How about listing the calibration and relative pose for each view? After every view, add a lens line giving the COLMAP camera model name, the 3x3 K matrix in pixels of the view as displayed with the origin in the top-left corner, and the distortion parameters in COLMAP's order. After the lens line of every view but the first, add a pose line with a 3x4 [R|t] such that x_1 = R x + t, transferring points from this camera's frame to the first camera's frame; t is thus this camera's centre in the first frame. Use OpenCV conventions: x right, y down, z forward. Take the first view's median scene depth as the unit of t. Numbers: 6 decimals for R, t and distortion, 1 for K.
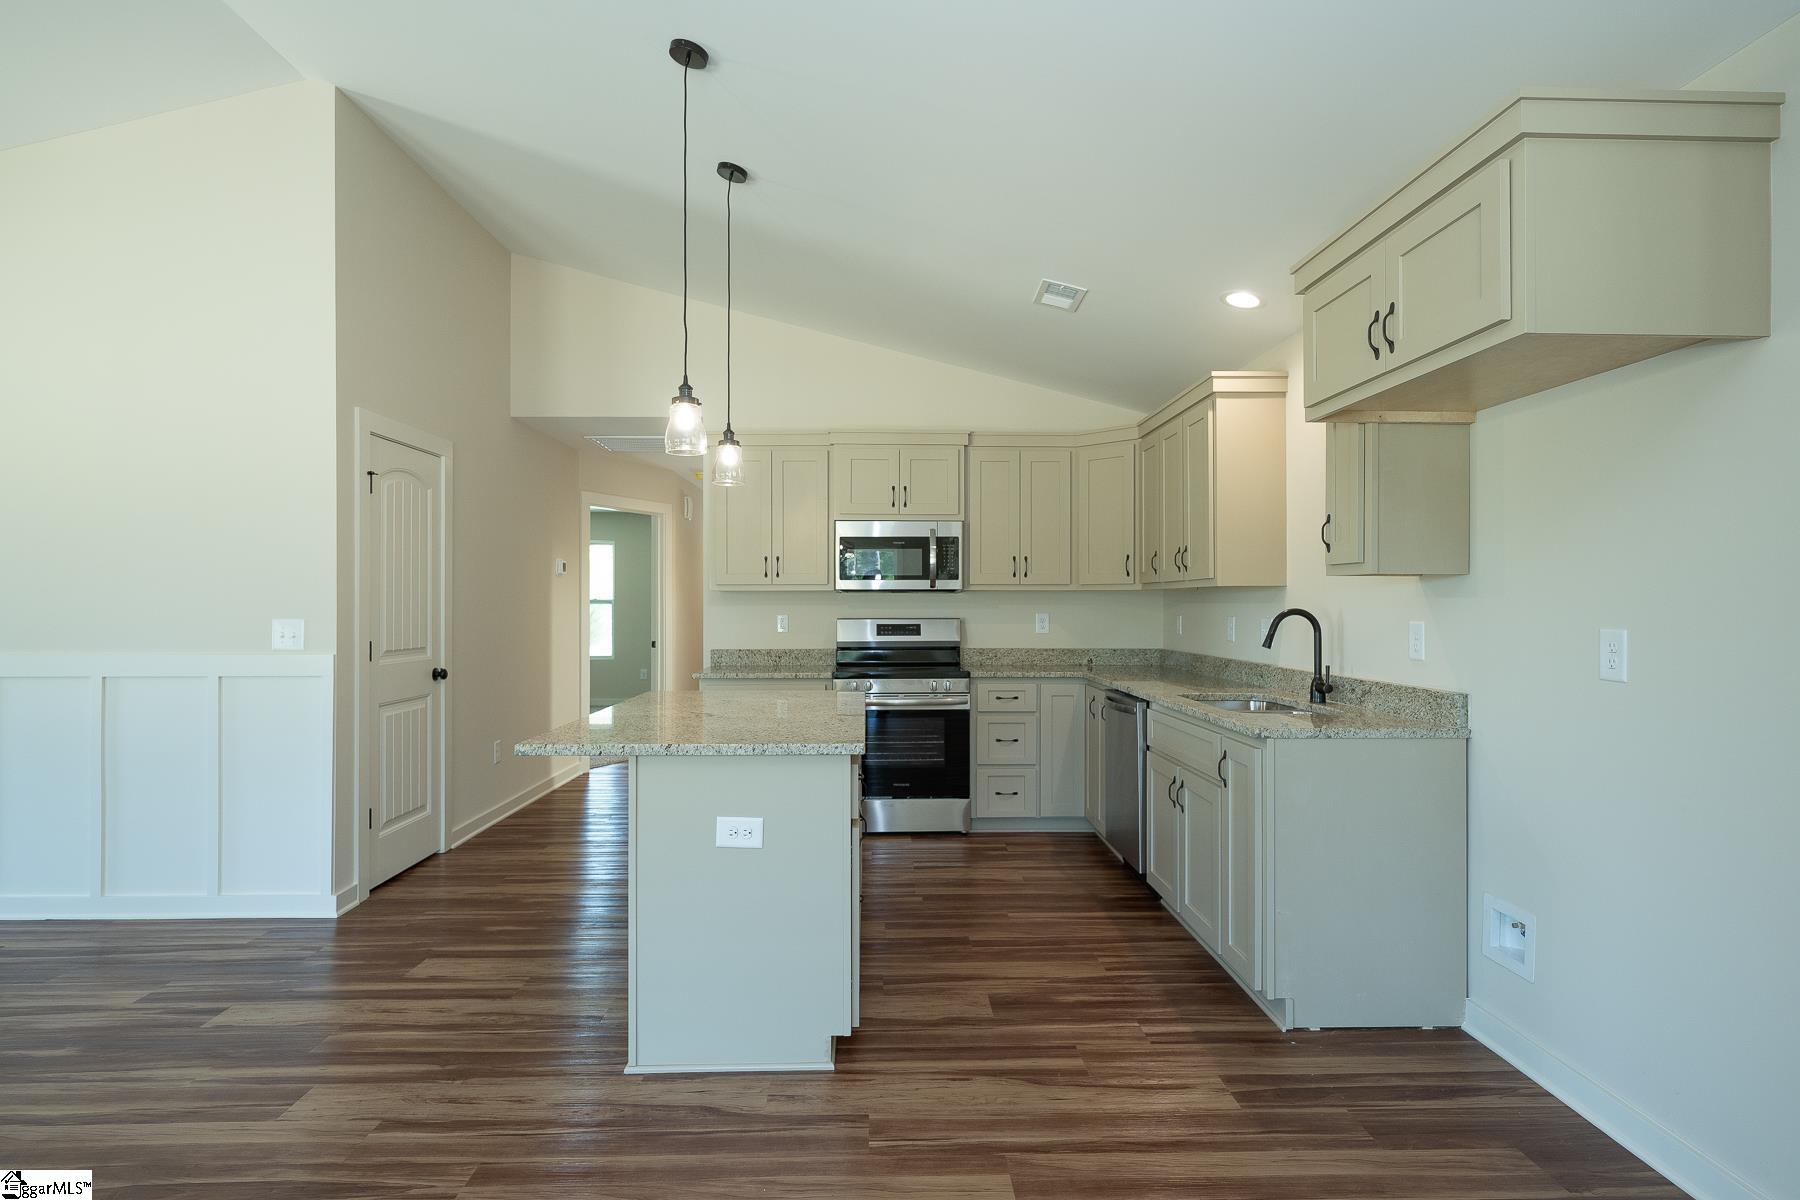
lens RADIAL K [[935.5, 0, 875.9], [0, 935.5, 599.1], [0, 0, 1]] dist [-0.000245, -0.000784]
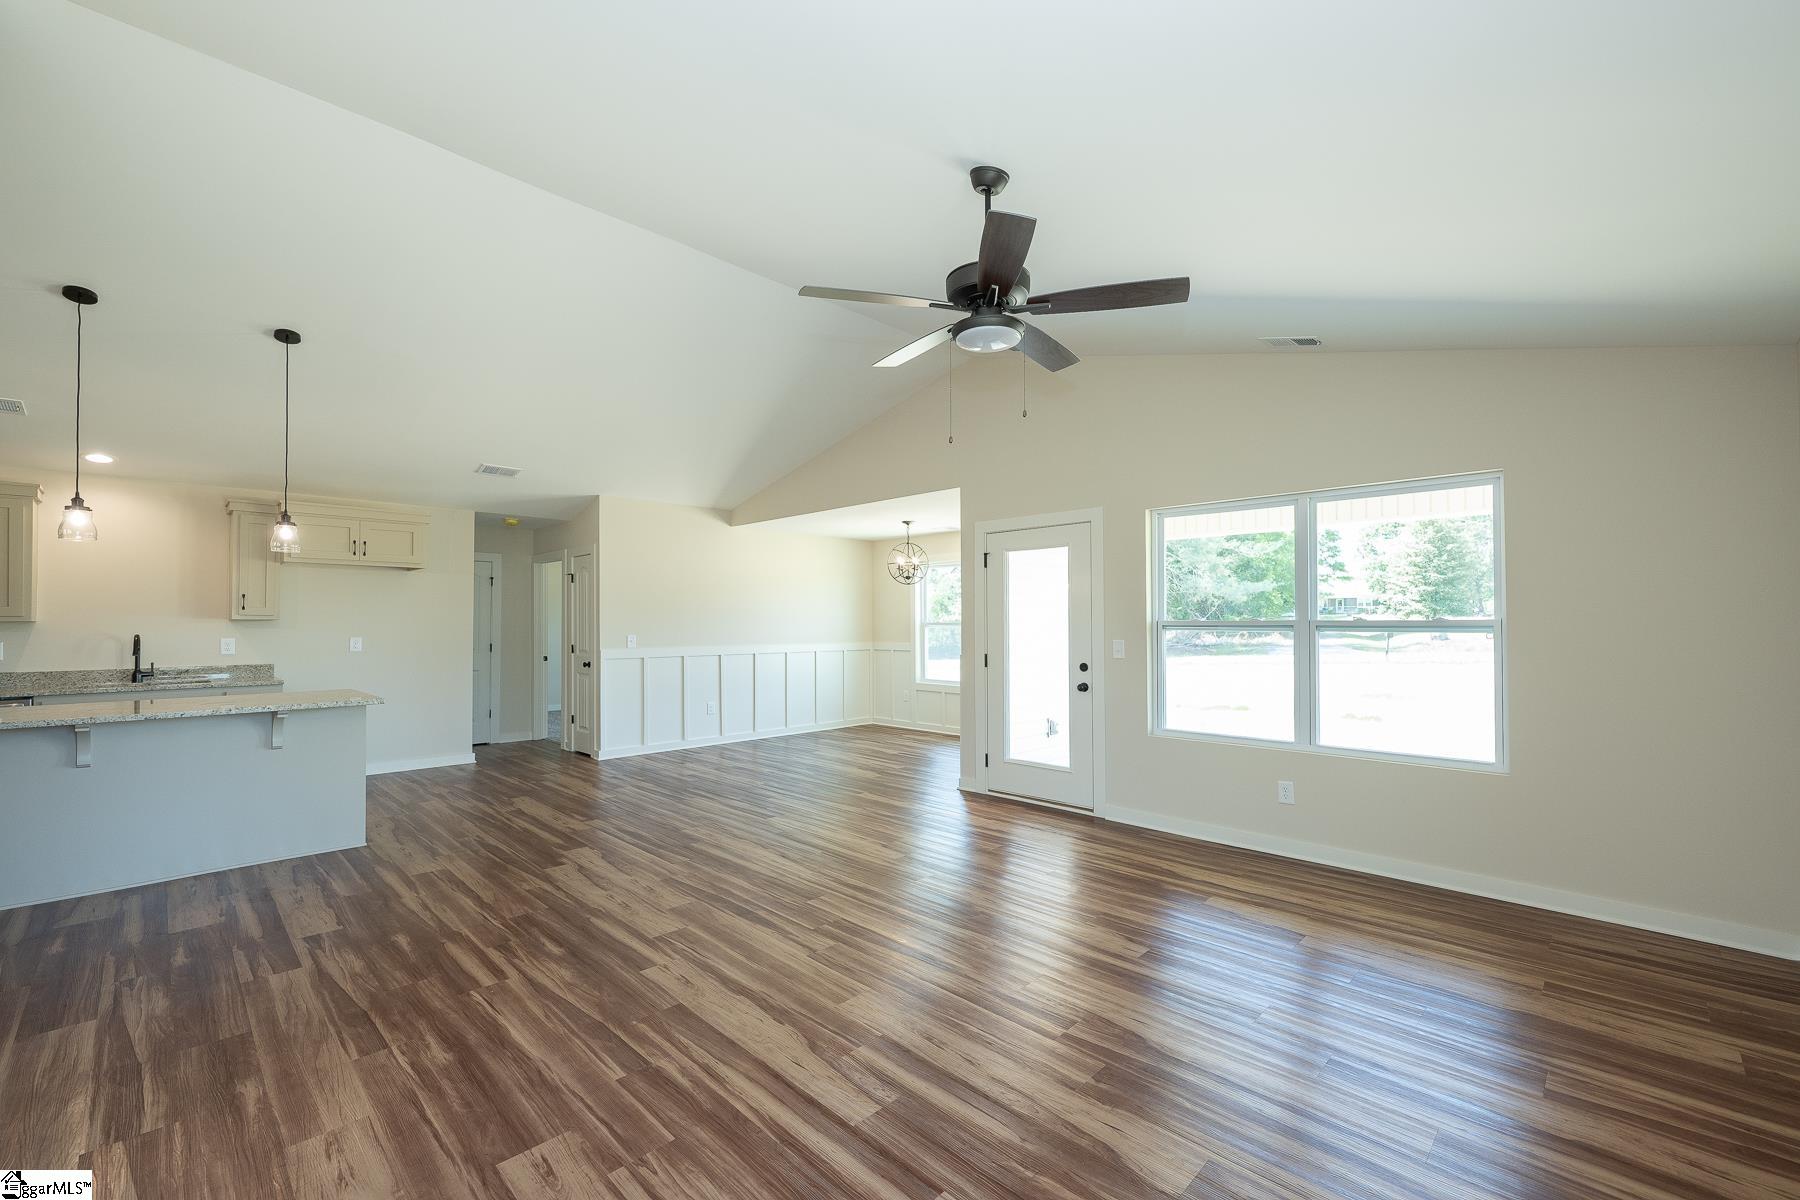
lens RADIAL K [[719.8, 0, 938.1], [0, 719.8, 618.9], [0, 0, 1]] dist [-0.003563, -0.000643]
pose [[-0.736454, 0.005843, 0.676463, -1.806894], [-0.001020, 0.999952, -0.009747, -0.009692], [-0.676487, -0.007868, -0.736413, 1.002830]]
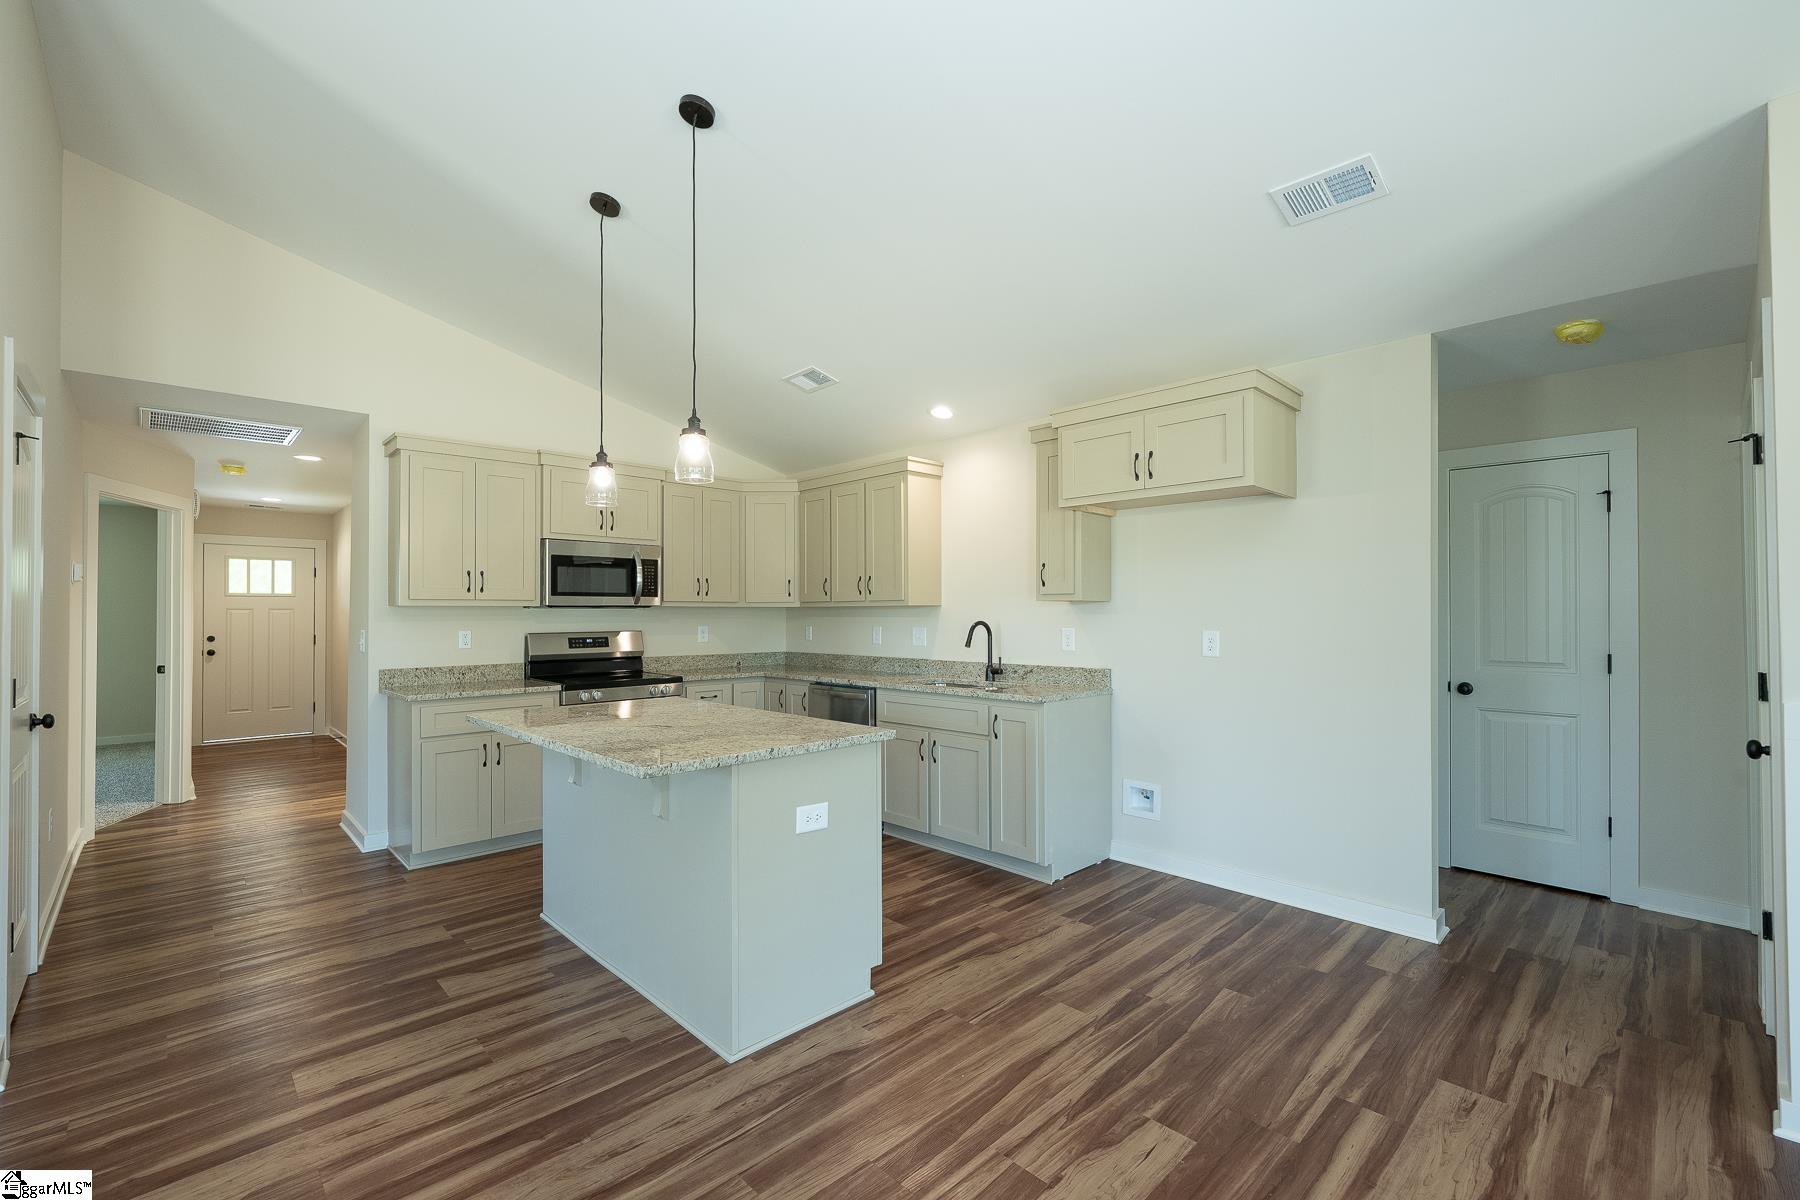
lens RADIAL K [[783.3, 0, 893.4], [0, 783.3, 603.1], [0, 0, 1]] dist [-0.002470, 0.000680]
pose [[0.727627, 0.007171, 0.685936, -0.559843], [-0.000478, 0.999950, -0.009946, -0.006560], [-0.685973, 0.006910, 0.727594, 0.164096]]
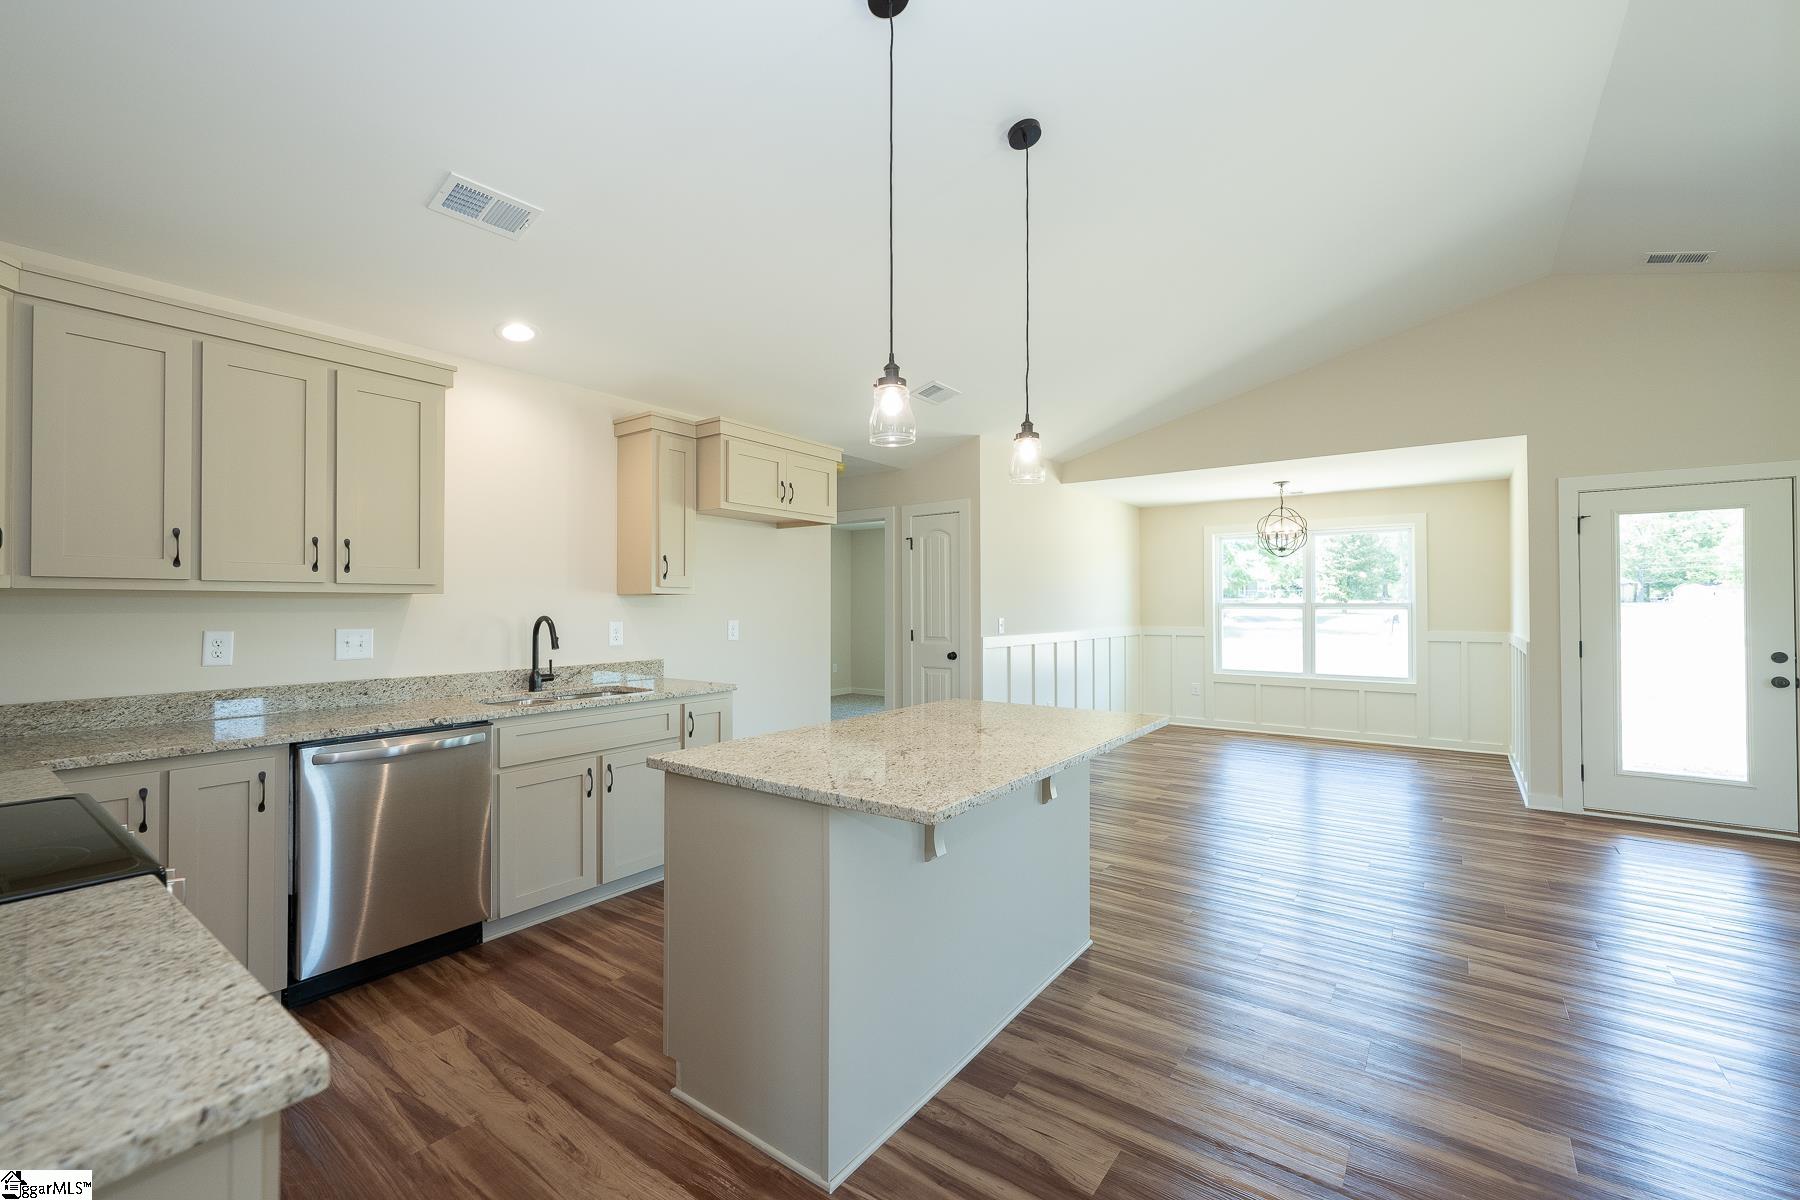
lens RADIAL K [[756.6, 0, 928.8], [0, 756.6, 594.0], [0, 0, 1]] dist [0.004007, 0.000093]
pose [[-0.821818, 0.008631, 0.569685, -0.544881], [-0.003405, 0.999793, -0.020058, -0.000048], [-0.569740, -0.018424, -0.821618, 1.577427]]
